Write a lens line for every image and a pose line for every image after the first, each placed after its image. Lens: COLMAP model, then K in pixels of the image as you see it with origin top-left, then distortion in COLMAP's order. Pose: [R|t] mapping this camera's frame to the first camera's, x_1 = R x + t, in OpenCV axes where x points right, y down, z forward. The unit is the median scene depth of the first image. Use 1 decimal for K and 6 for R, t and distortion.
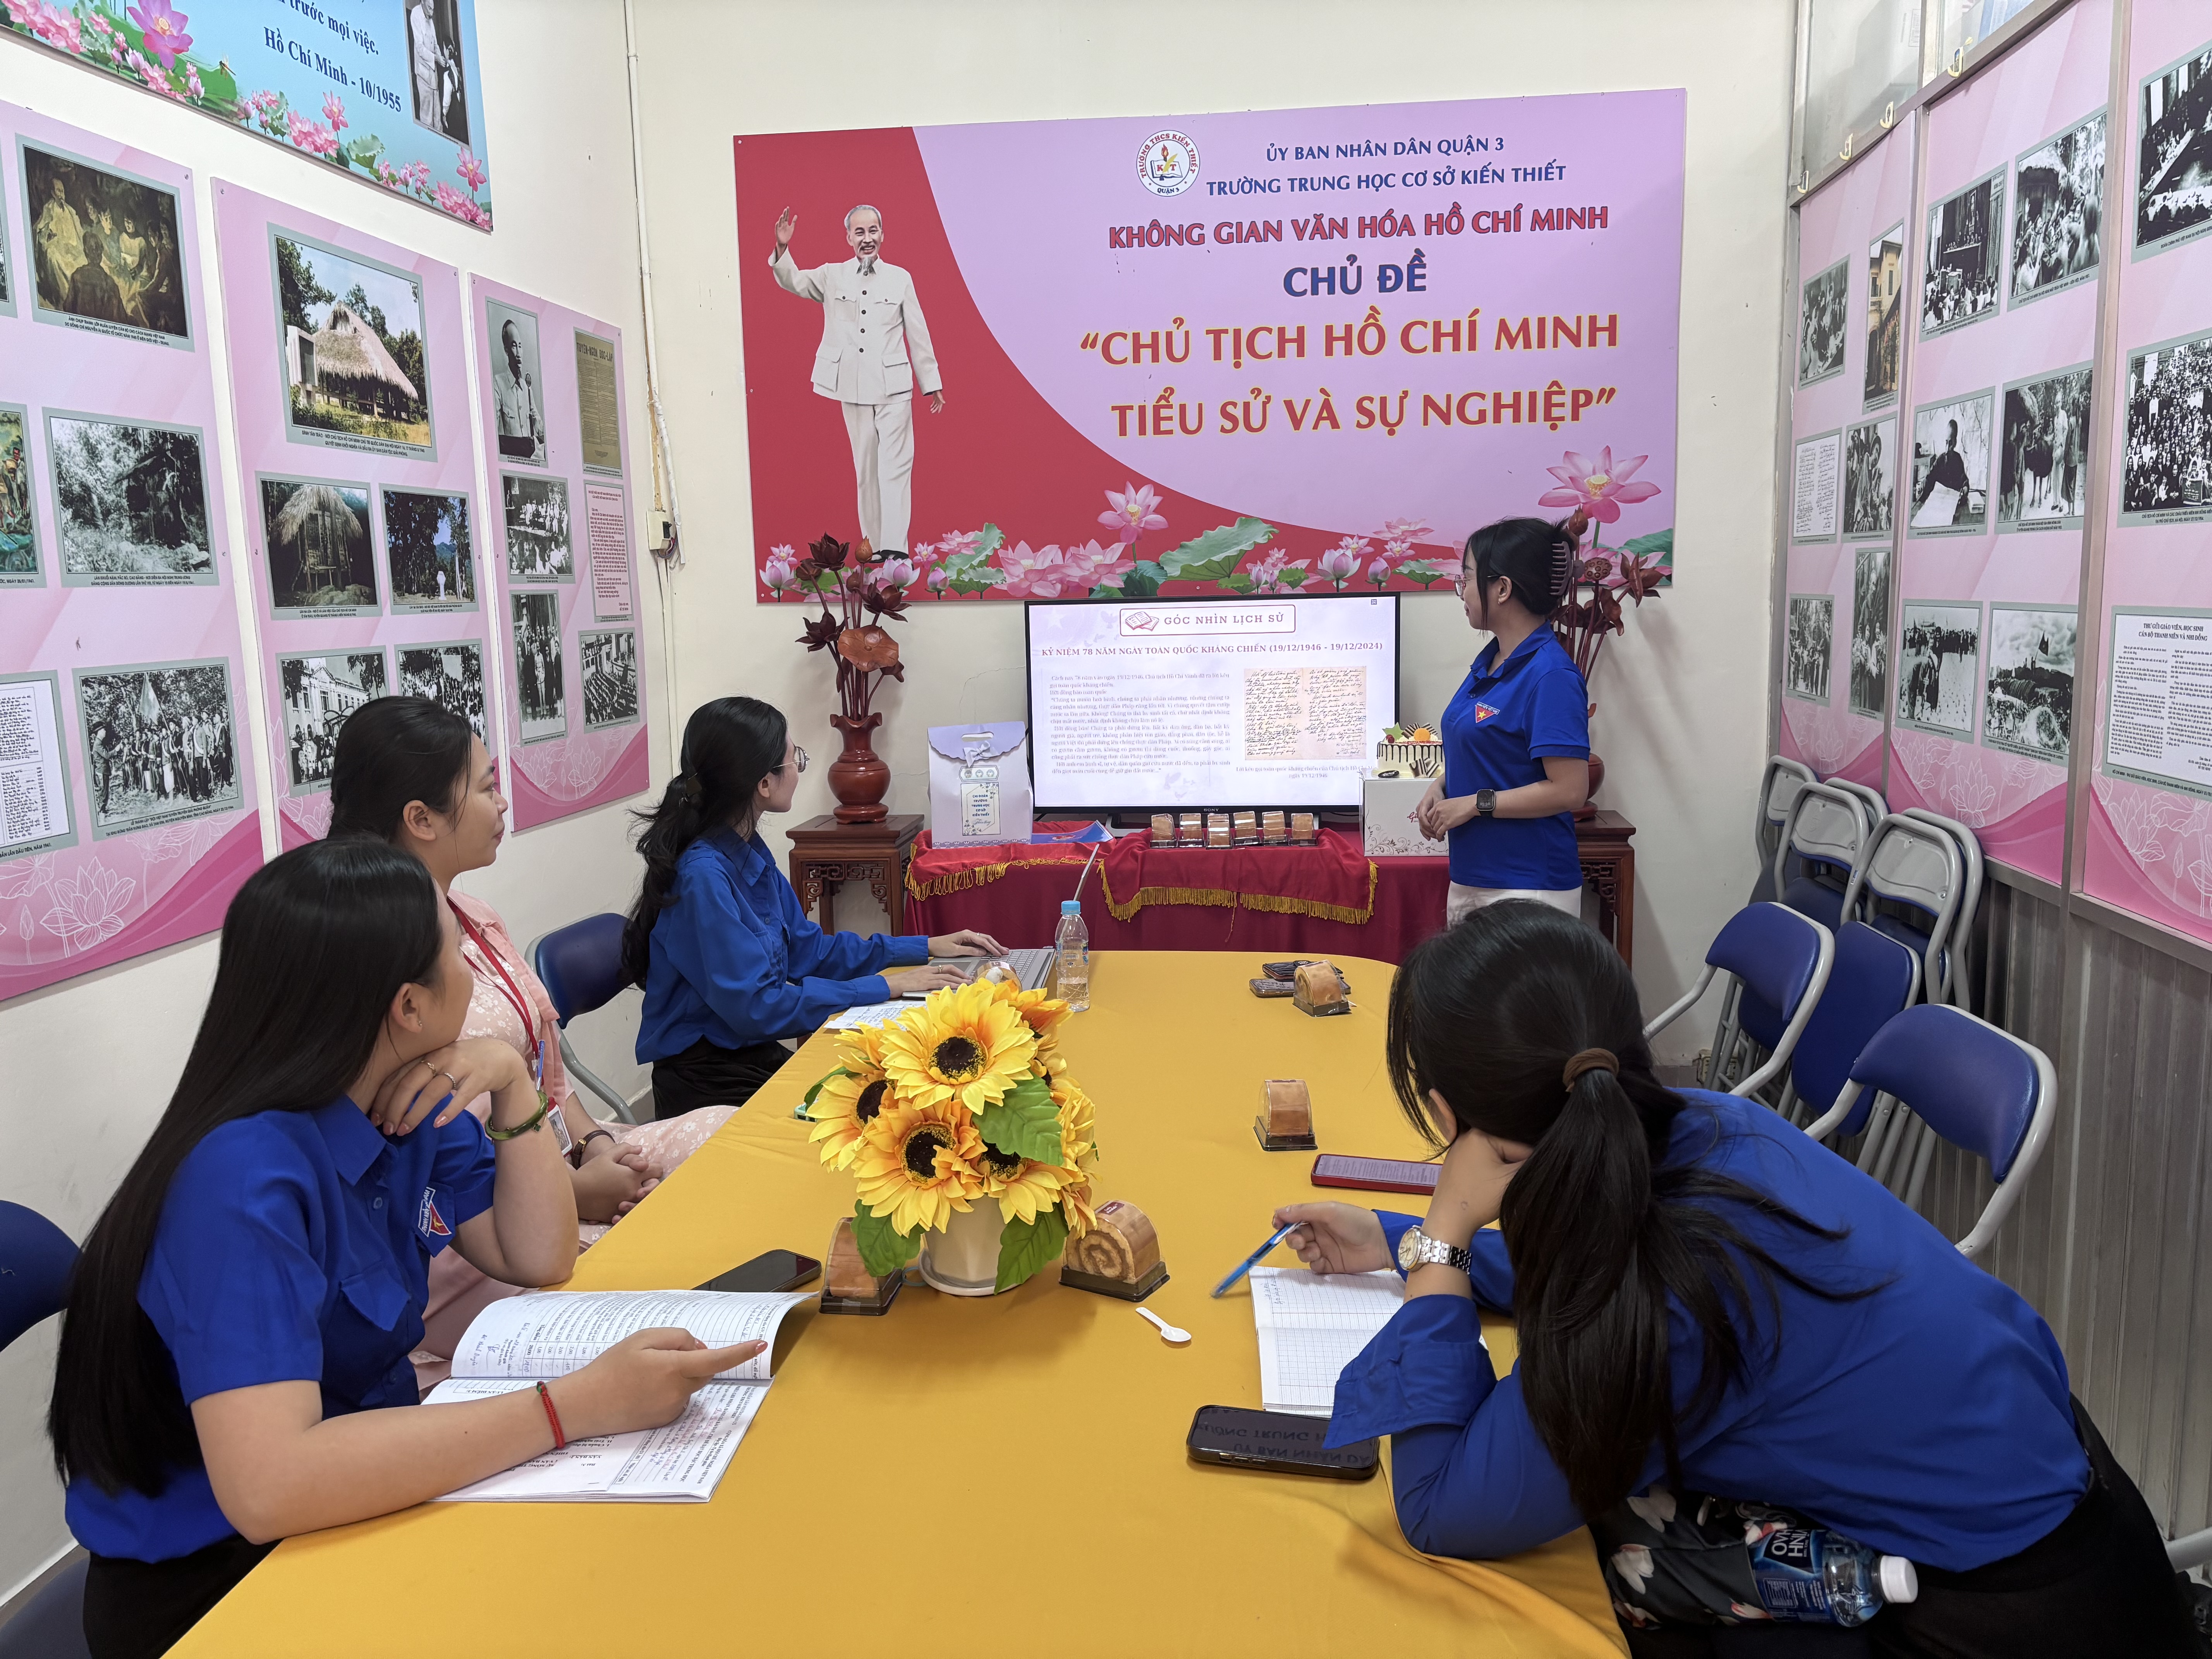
lens RADIAL K [[1672.6, 0, 1121.1], [0, 1672.6, 818.1], [0, 0, 1]] dist [0.036177, -0.037333]
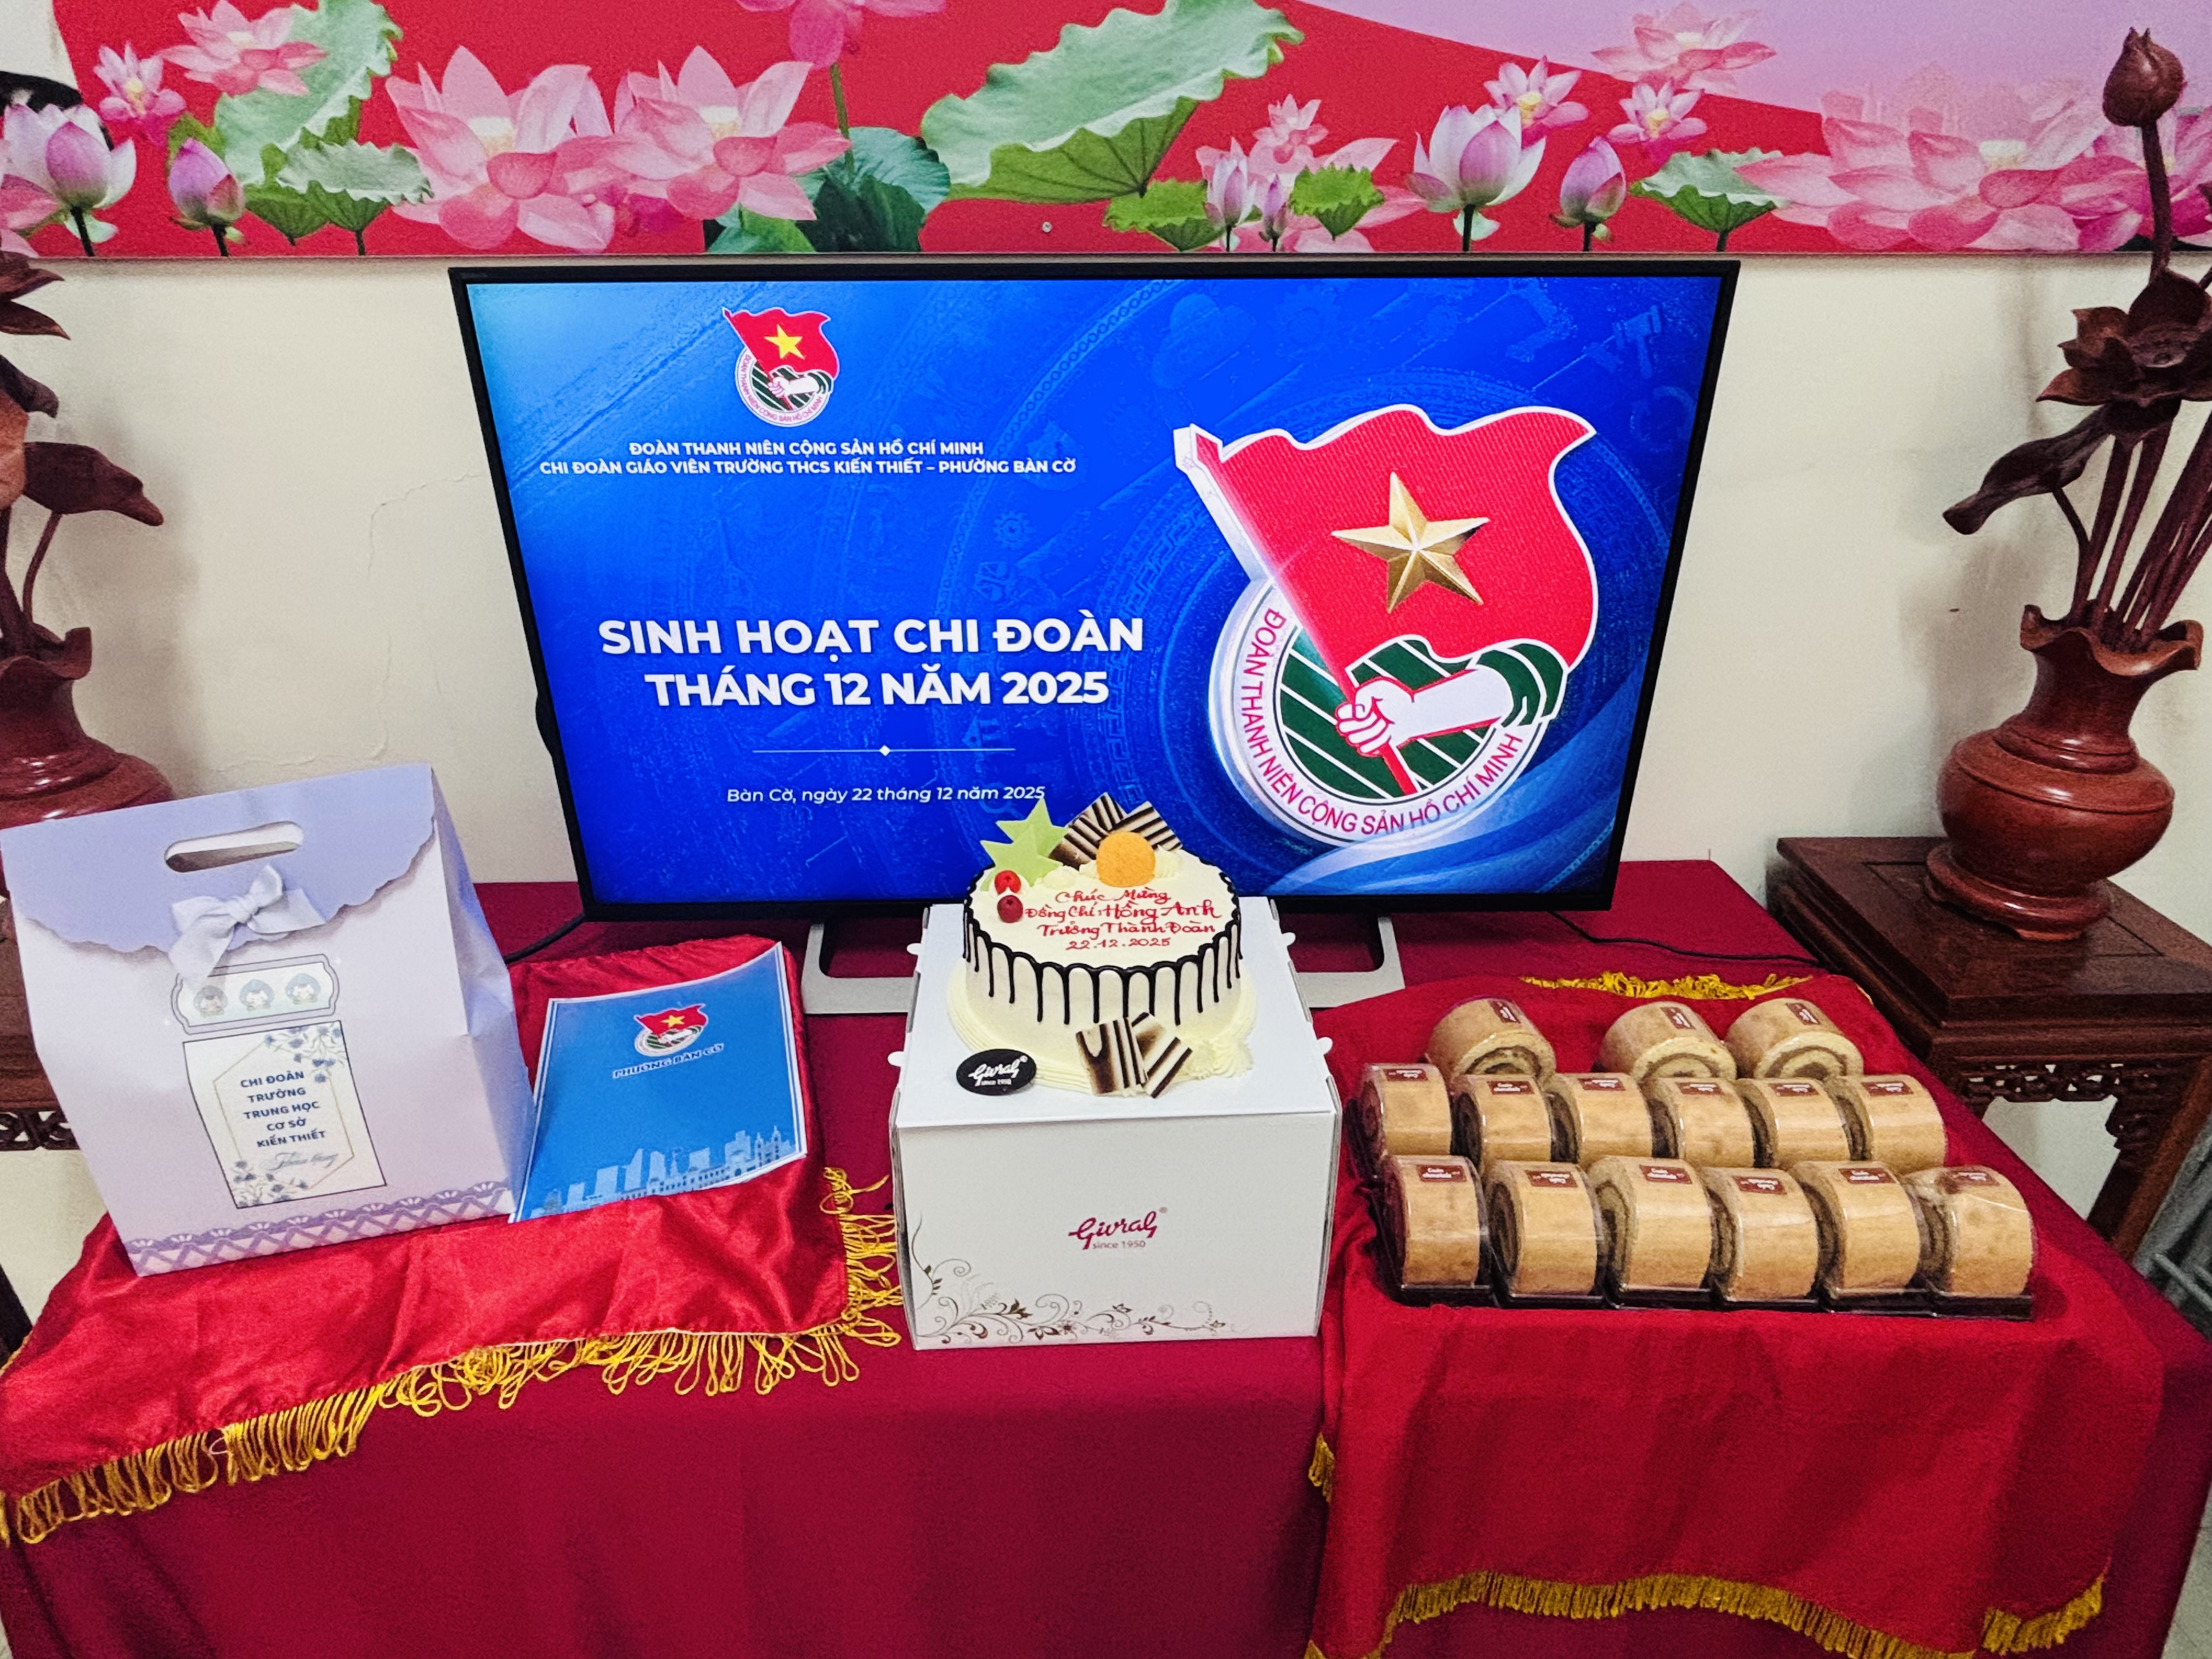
lens RADIAL K [[1270.3, 0, 1098.2], [0, 1270.3, 839.4], [0, 0, 1]] dist [-0.013921, 0.009554]
pose [[0.990517, -0.043234, 0.130407, 0.020258], [0.001112, 0.951688, 0.307065, -0.108028], [-0.137383, -0.304008, 0.942711, 0.783460]]
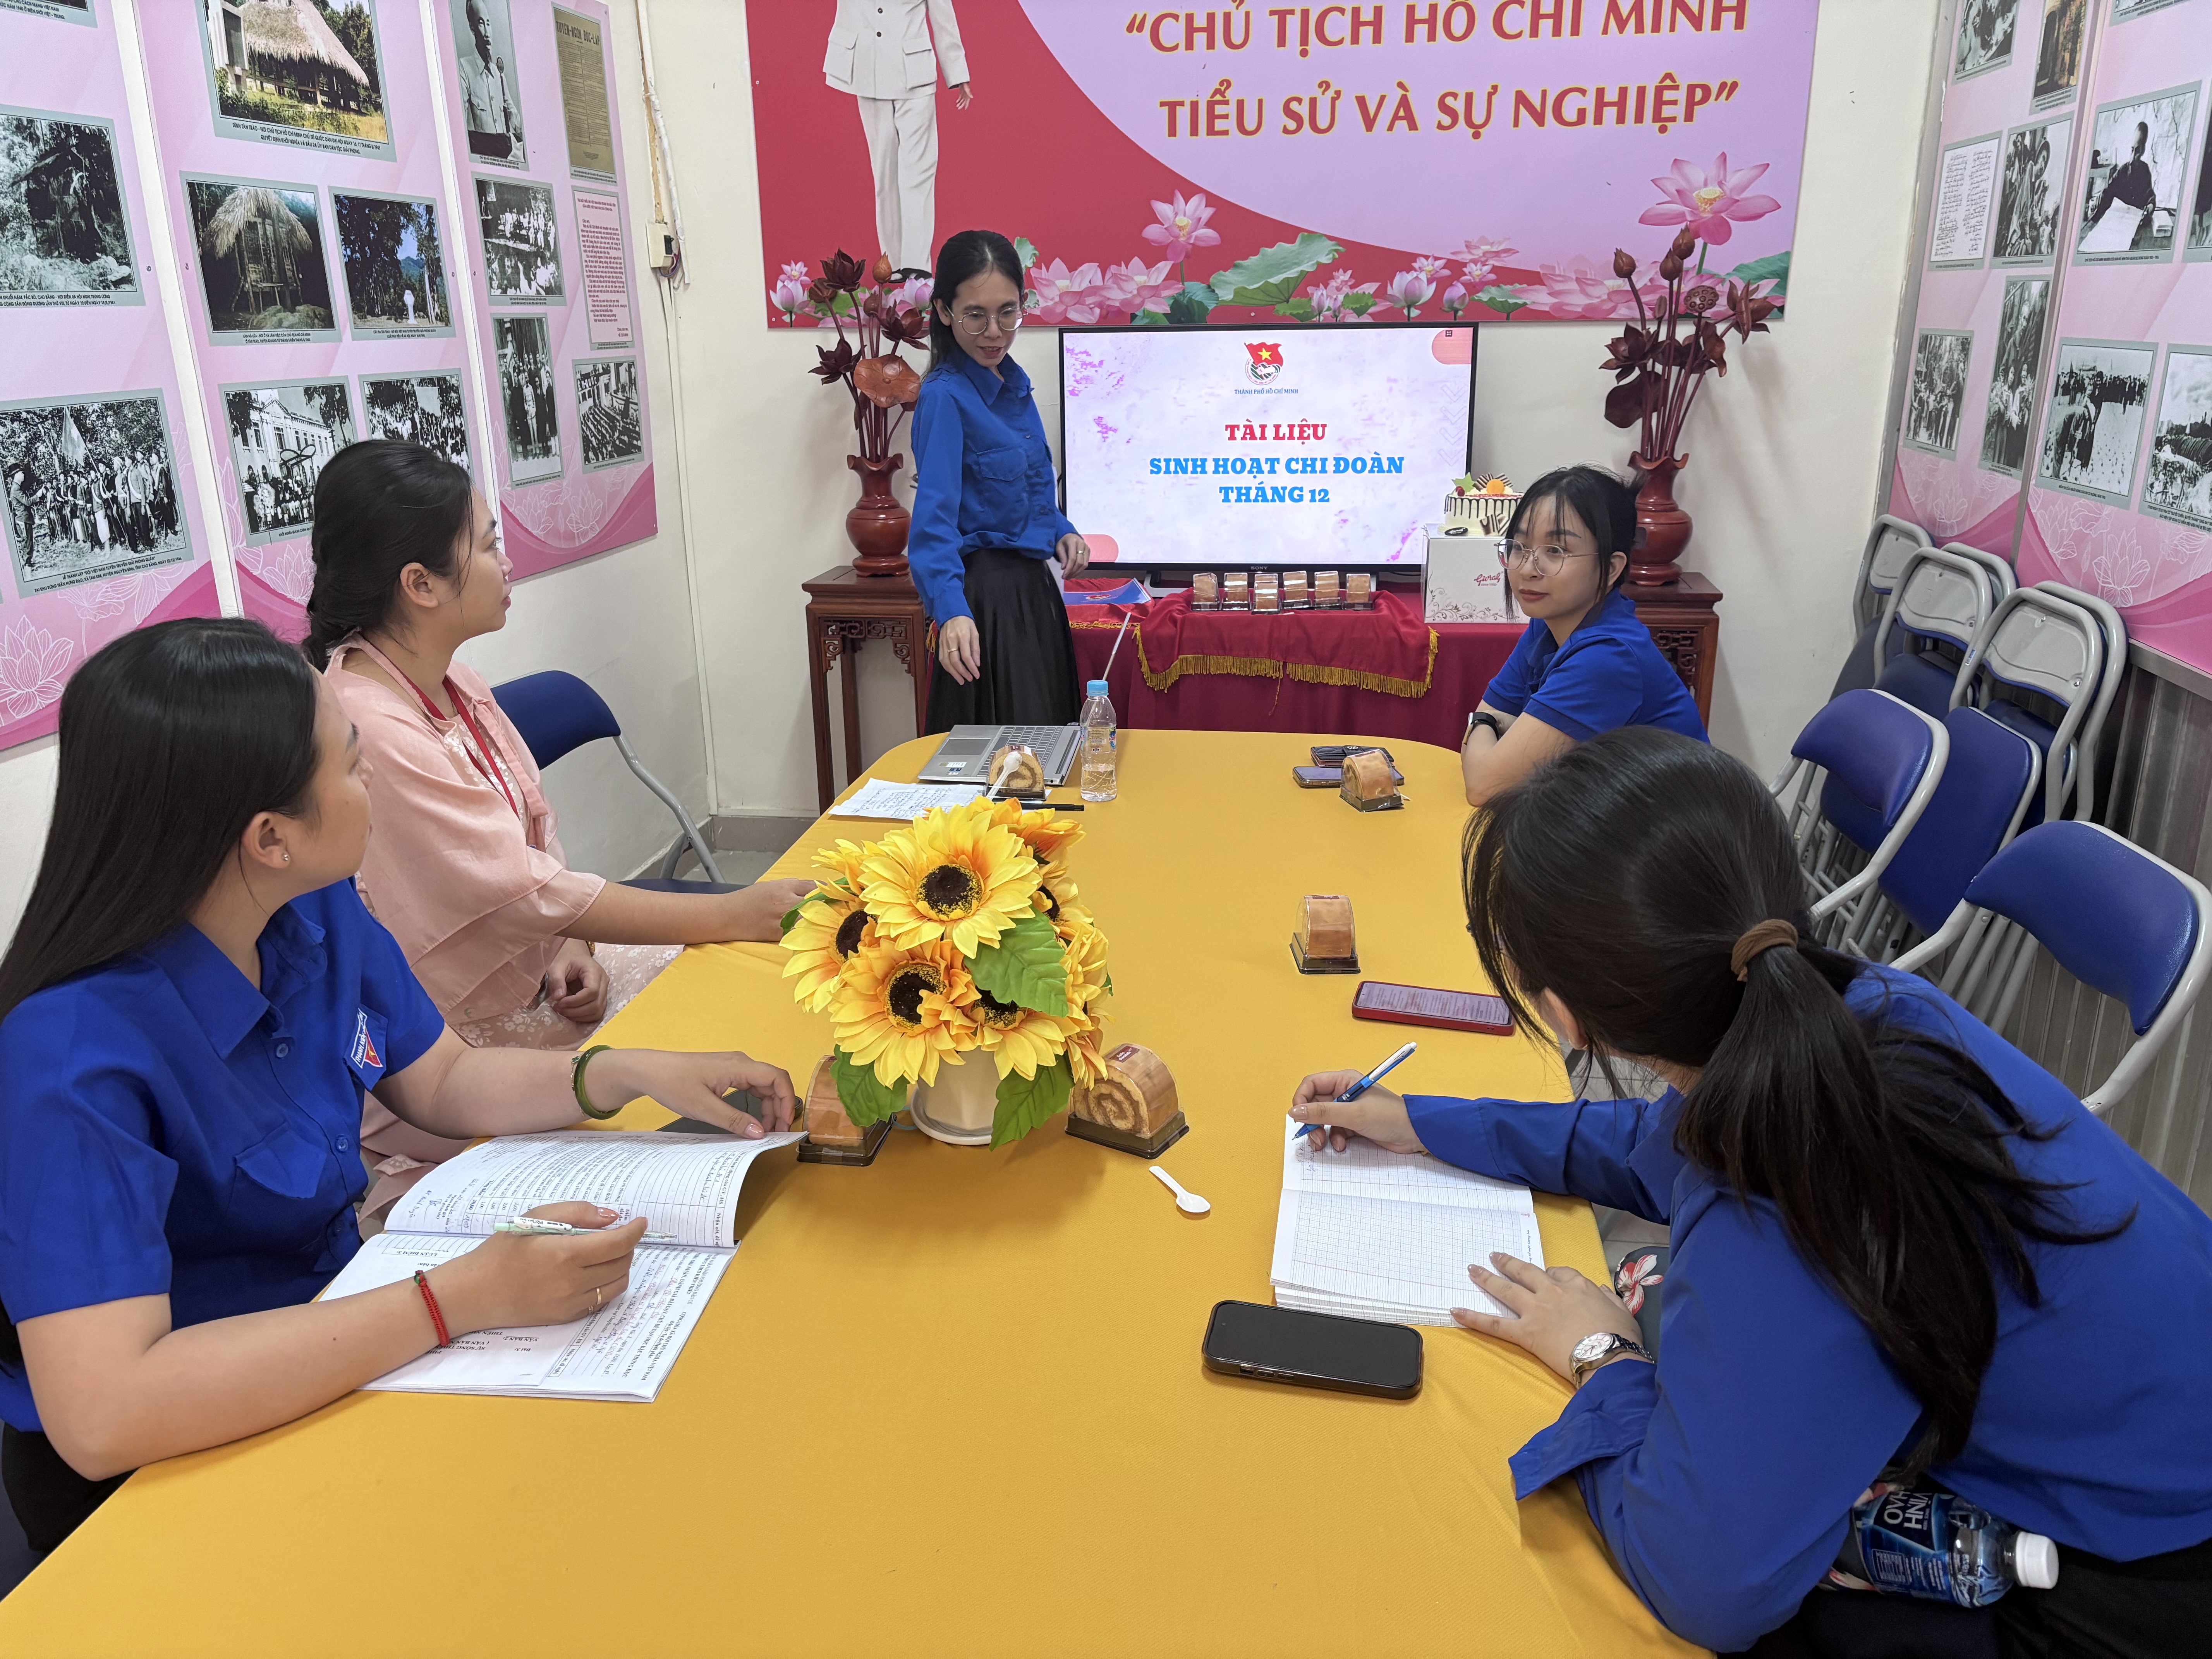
lens RADIAL K [[1672.6, 0, 1107.8], [0, 1672.6, 839.0], [0, 0, 1]] dist [0.036177, -0.037333]
pose [[0.999210, 0.020164, -0.034240, 0.005461], [-0.014140, 0.985709, 0.167863, -0.011300], [0.037135, -0.167247, 0.985215, 0.062381]]
